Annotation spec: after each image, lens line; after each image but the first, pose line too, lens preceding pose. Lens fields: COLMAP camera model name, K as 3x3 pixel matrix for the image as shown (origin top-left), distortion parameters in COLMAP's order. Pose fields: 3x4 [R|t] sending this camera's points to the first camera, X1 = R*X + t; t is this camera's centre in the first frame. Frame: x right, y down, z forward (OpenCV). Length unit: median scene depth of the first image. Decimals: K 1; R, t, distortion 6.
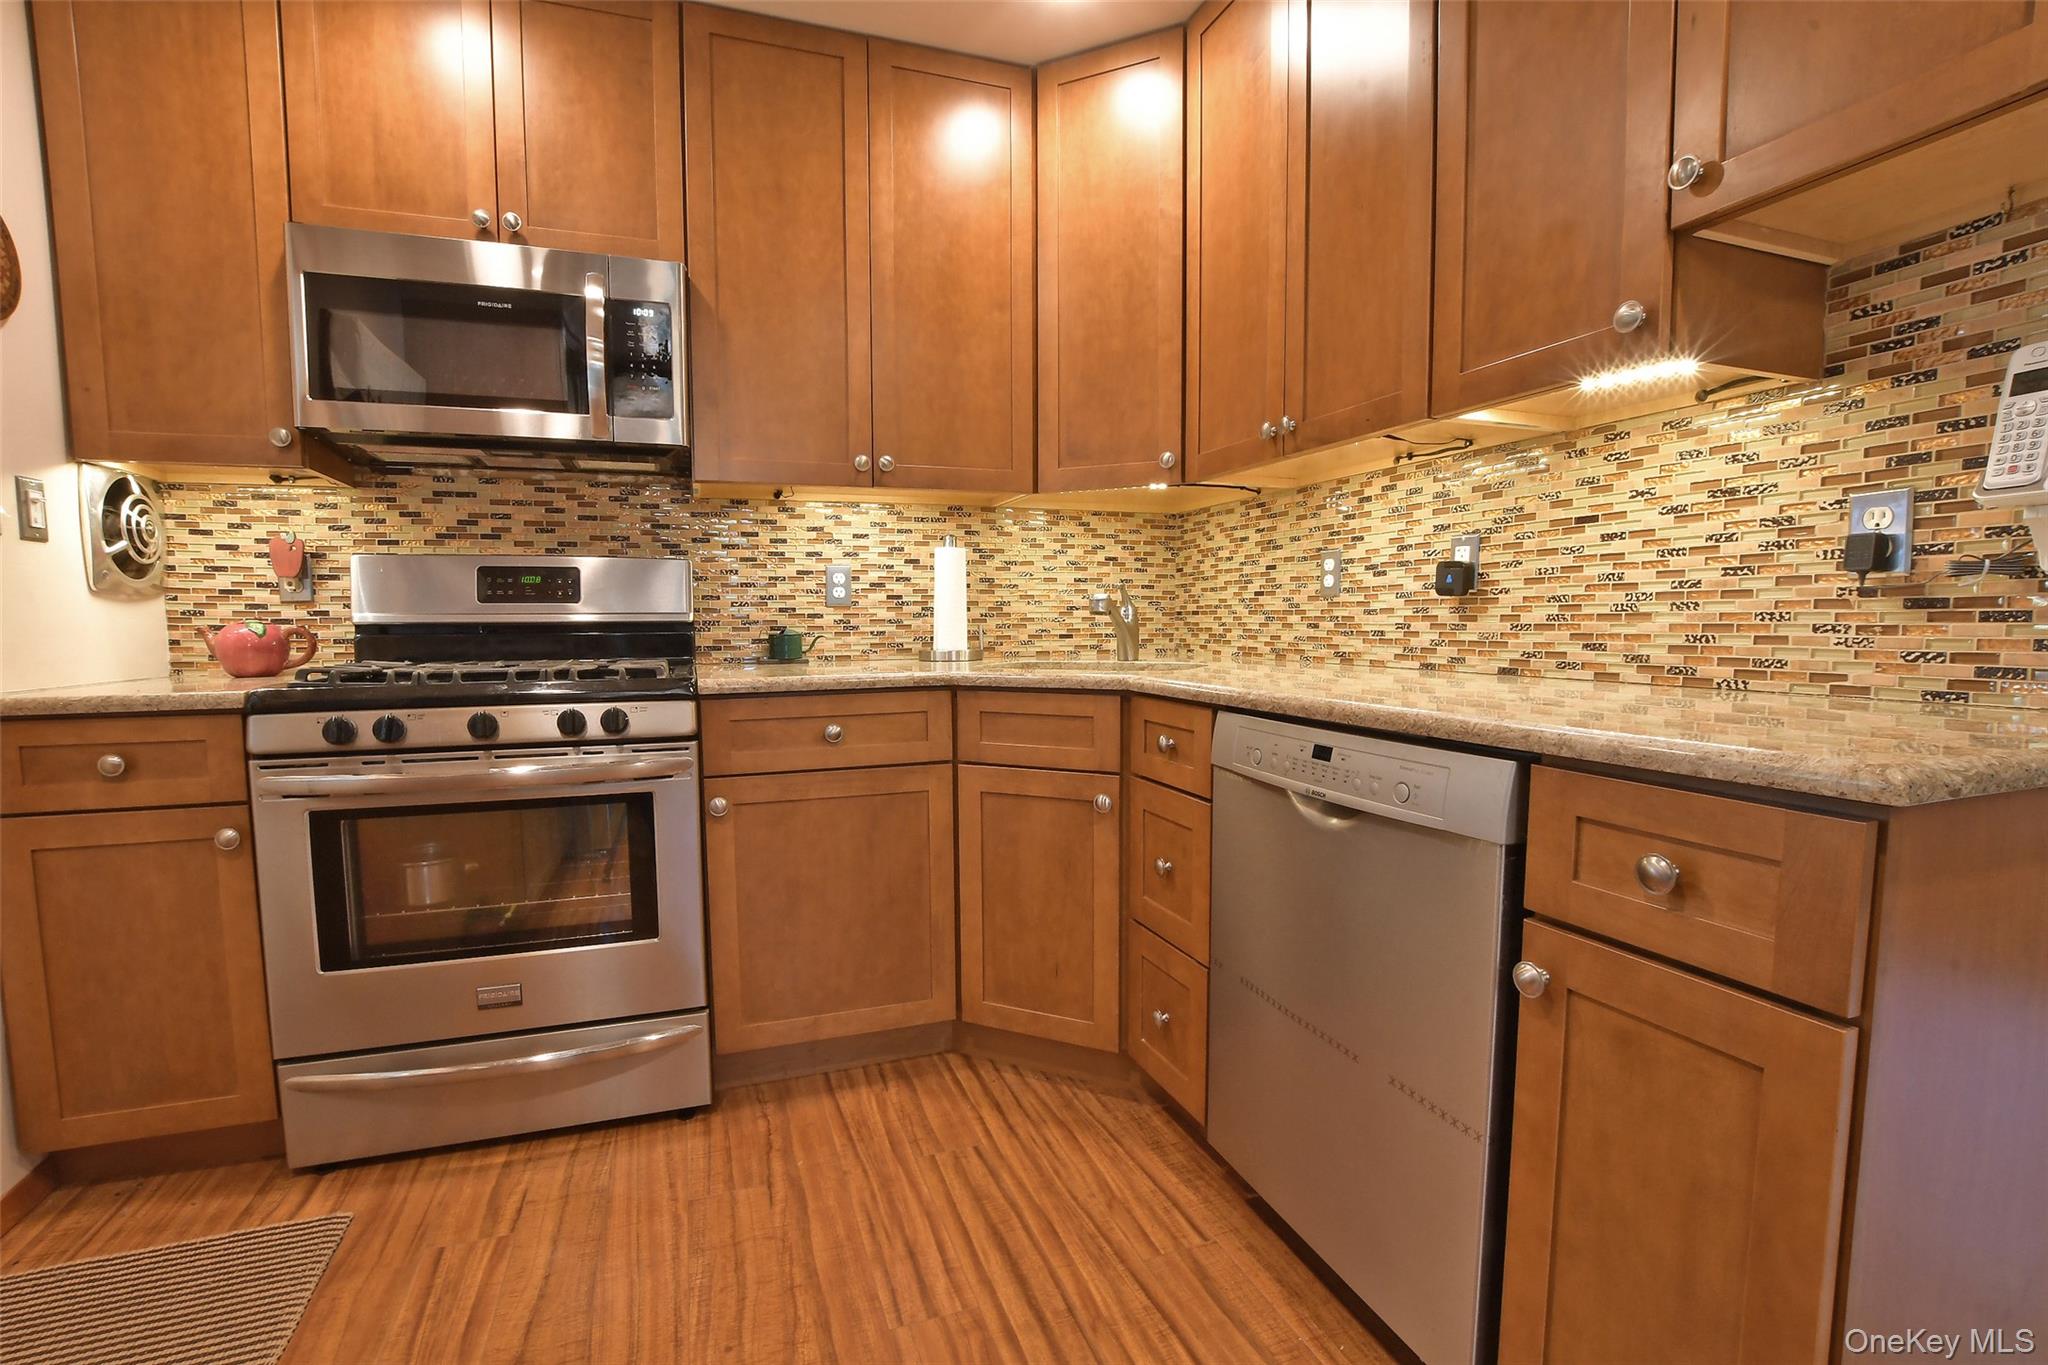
lens RADIAL K [[908.6, 0, 1006.9], [0, 908.6, 695.3], [0, 0, 1]] dist [-0.037650, 0.008029]
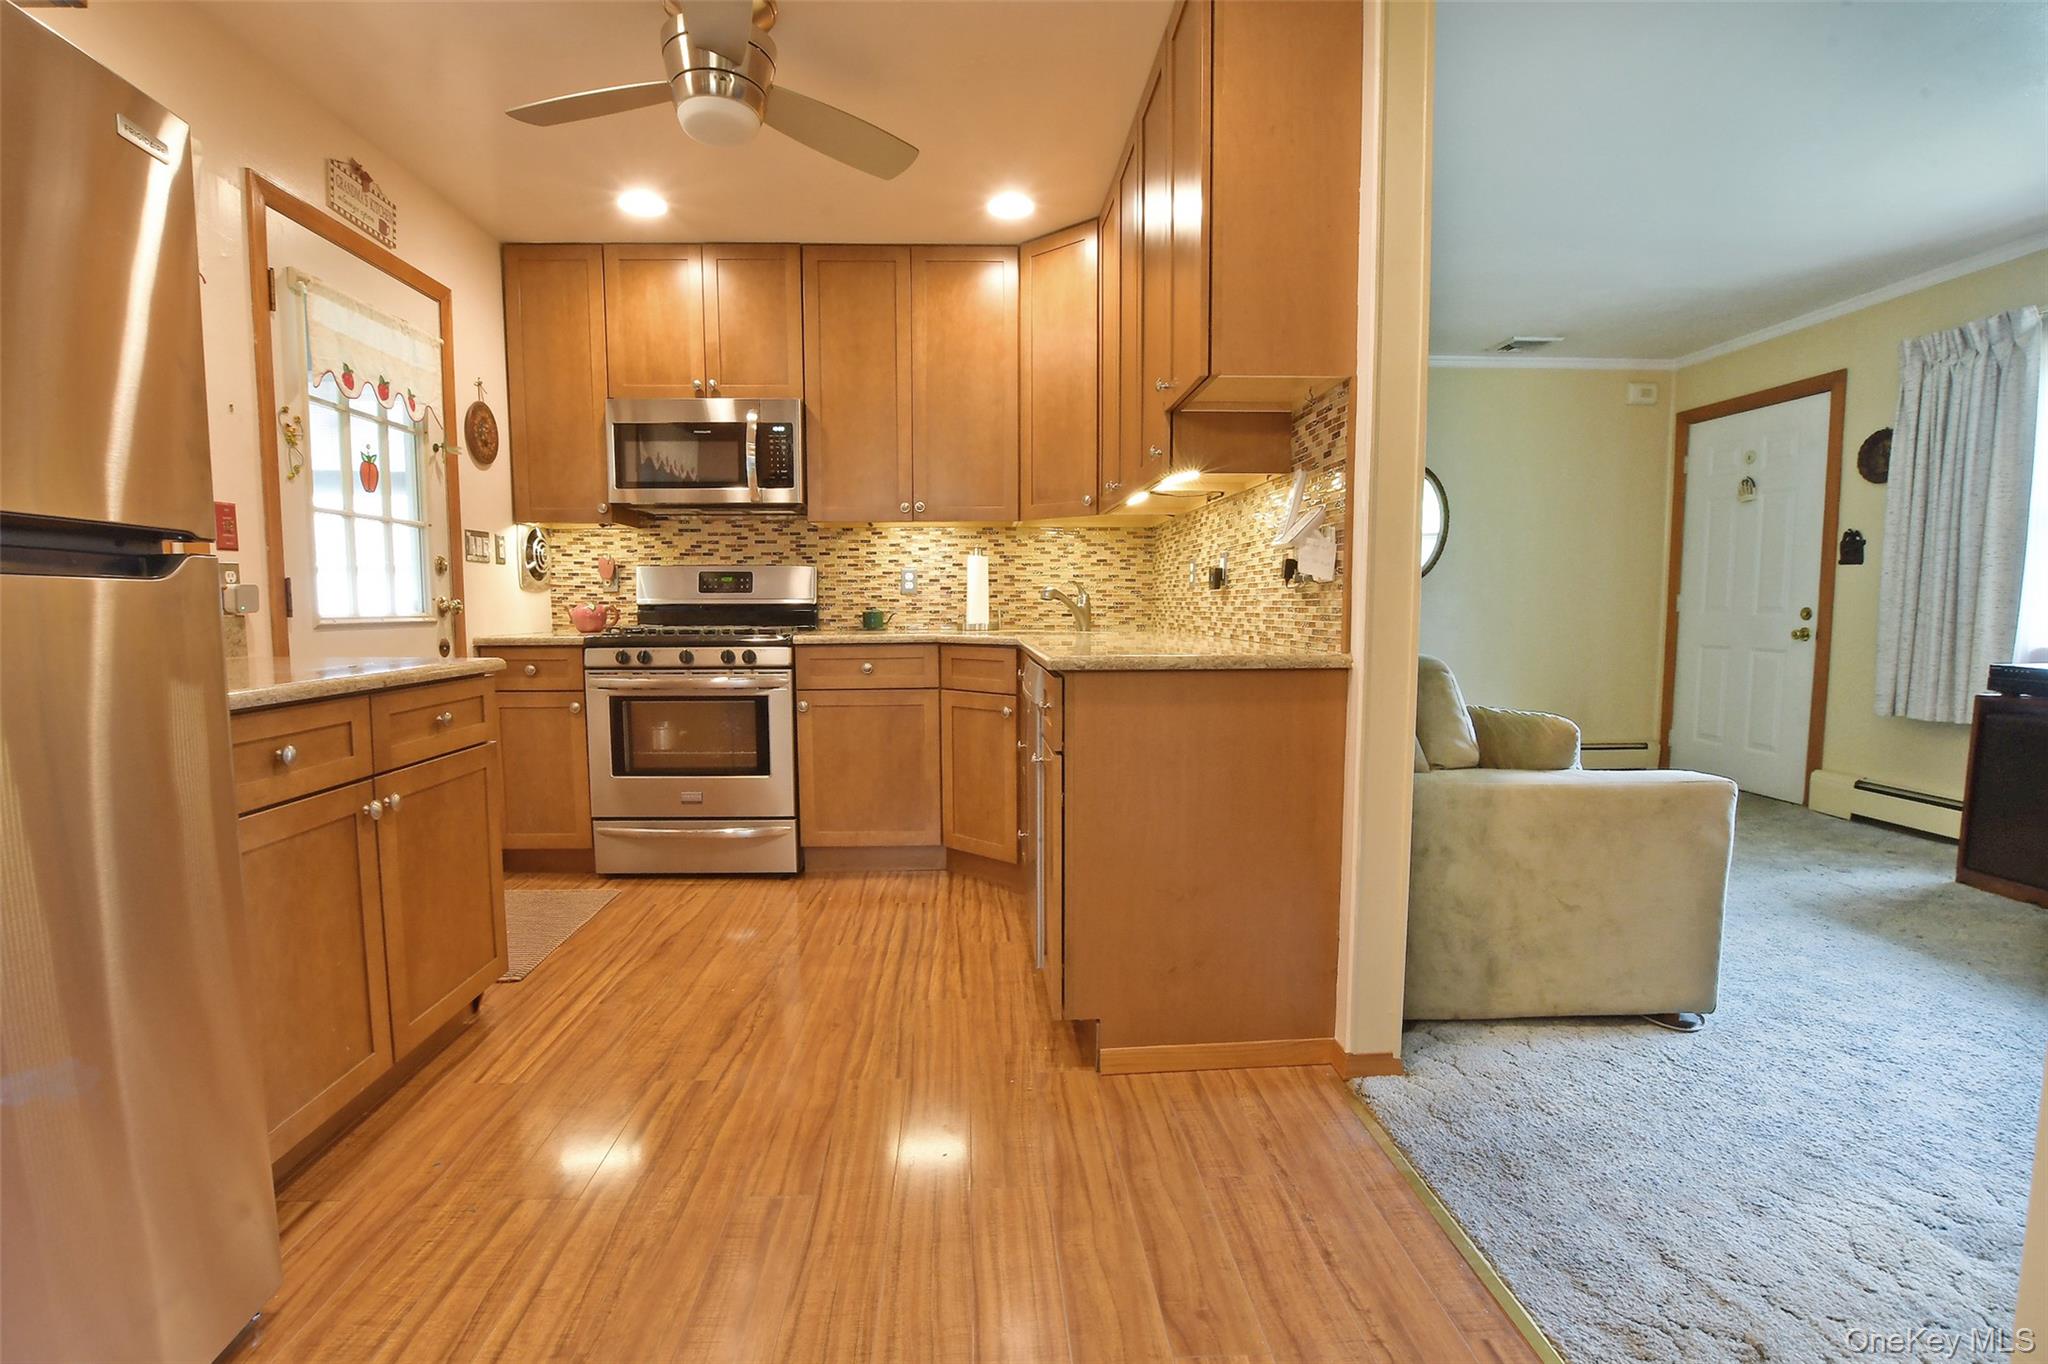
lens RADIAL K [[947.5, 0, 1005.0], [0, 947.5, 693.9], [0, 0, 1]] dist [-0.036742, 0.010359]
pose [[0.955232, 0.031711, -0.294154, 0.591597], [-0.027663, 0.999457, 0.017913, 0.050412], [0.294562, -0.008974, 0.955590, -0.656532]]
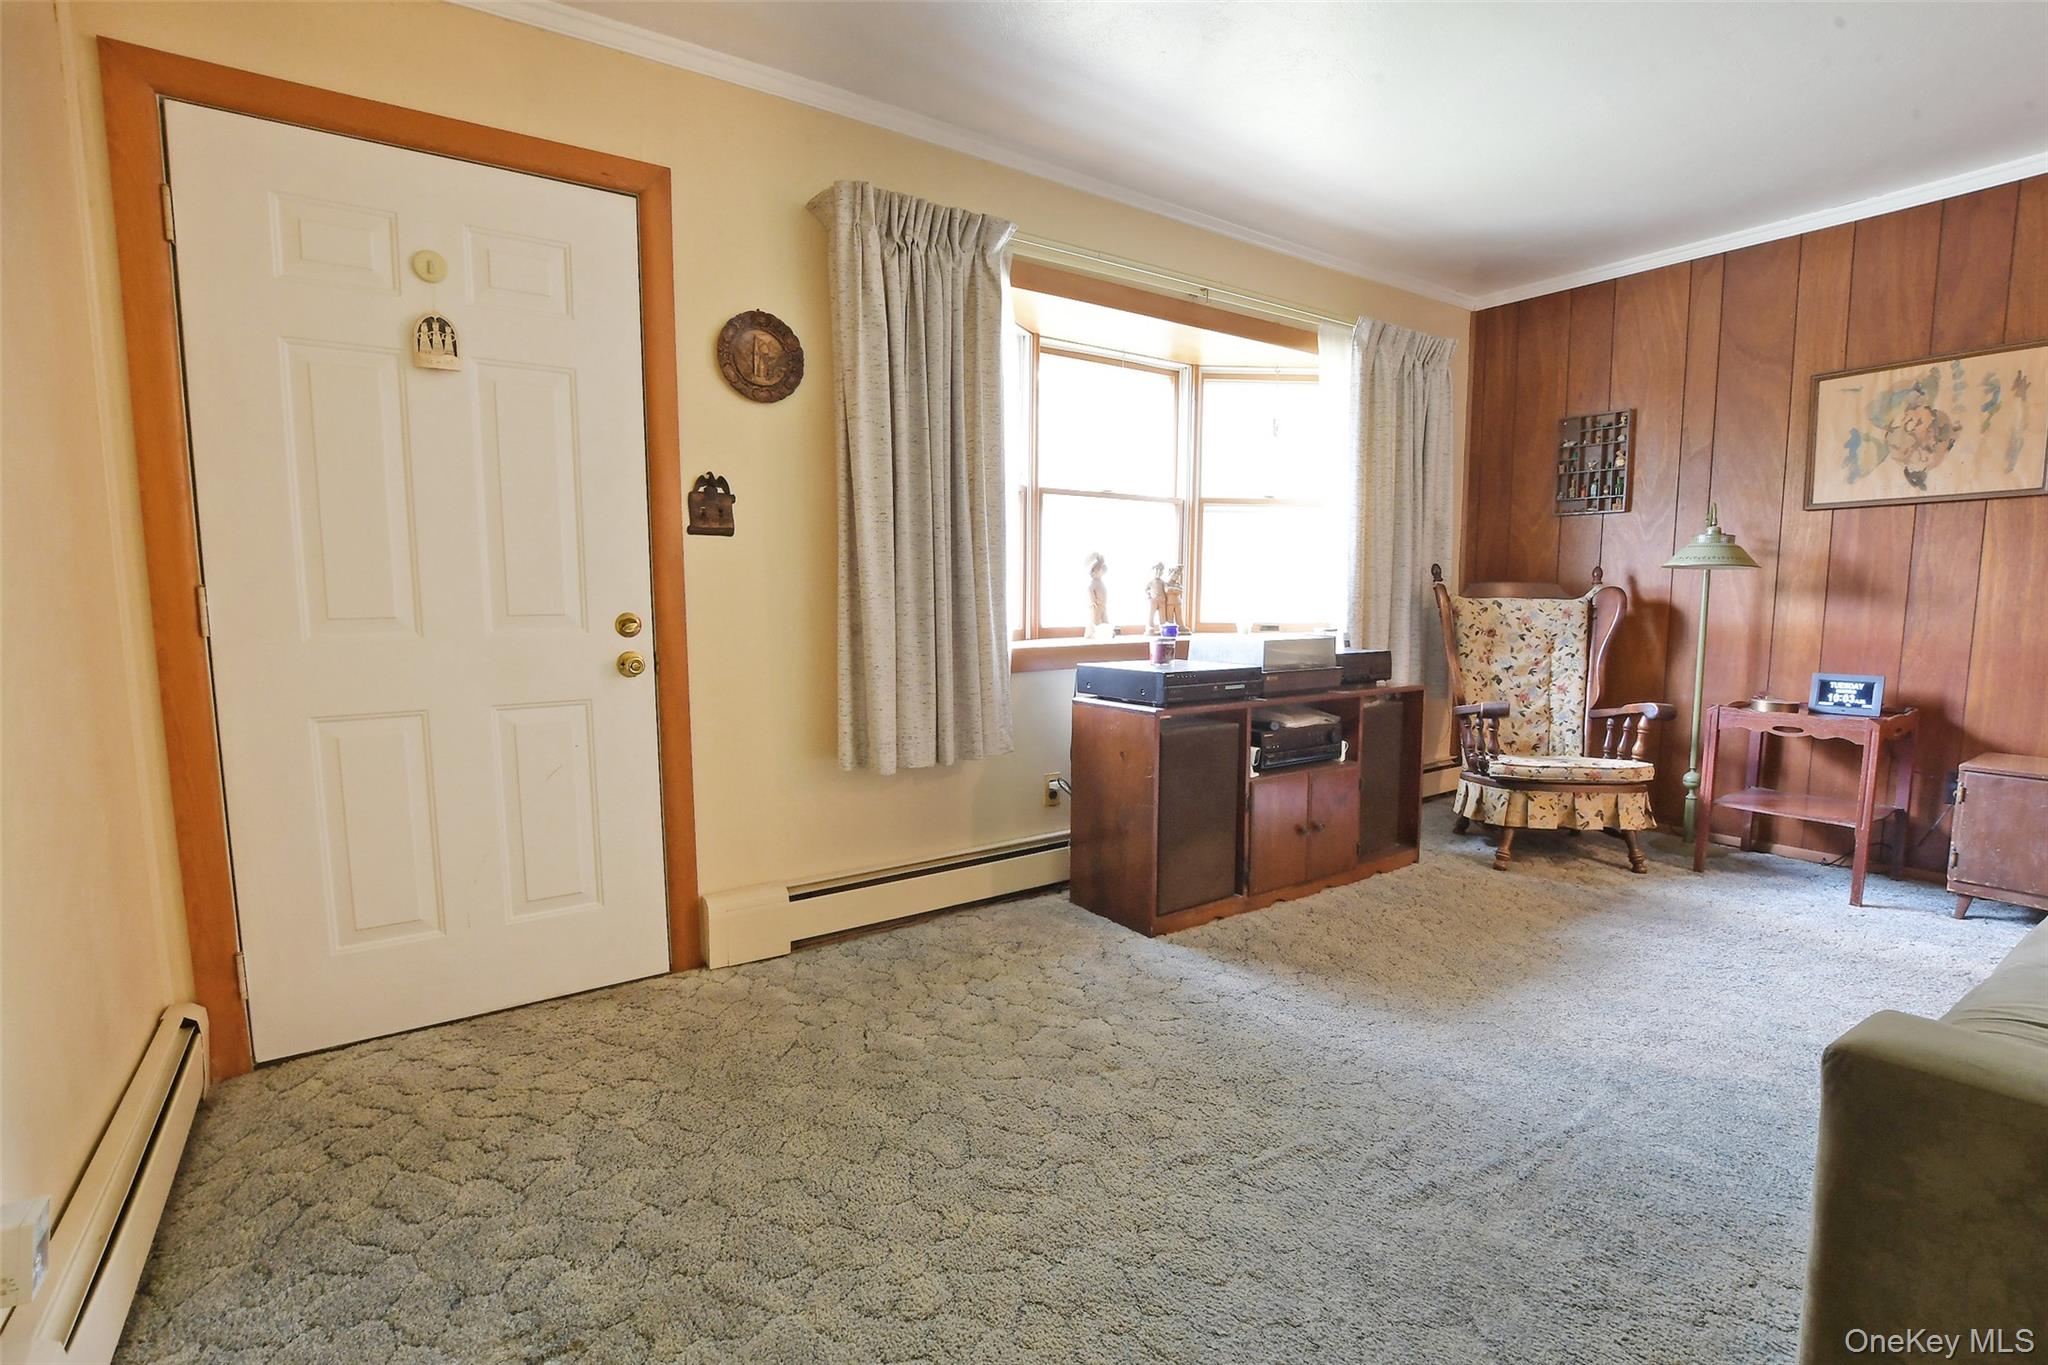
lens RADIAL K [[932.0, 0, 1006.7], [0, 932.0, 696.0], [0, 0, 1]] dist [-0.039471, 0.009190]
pose [[-0.267072, -0.097426, 0.958739, 0.523064], [0.088989, 0.988132, 0.125202, -0.182599], [-0.959559, 0.118755, -0.255233, 2.026950]]
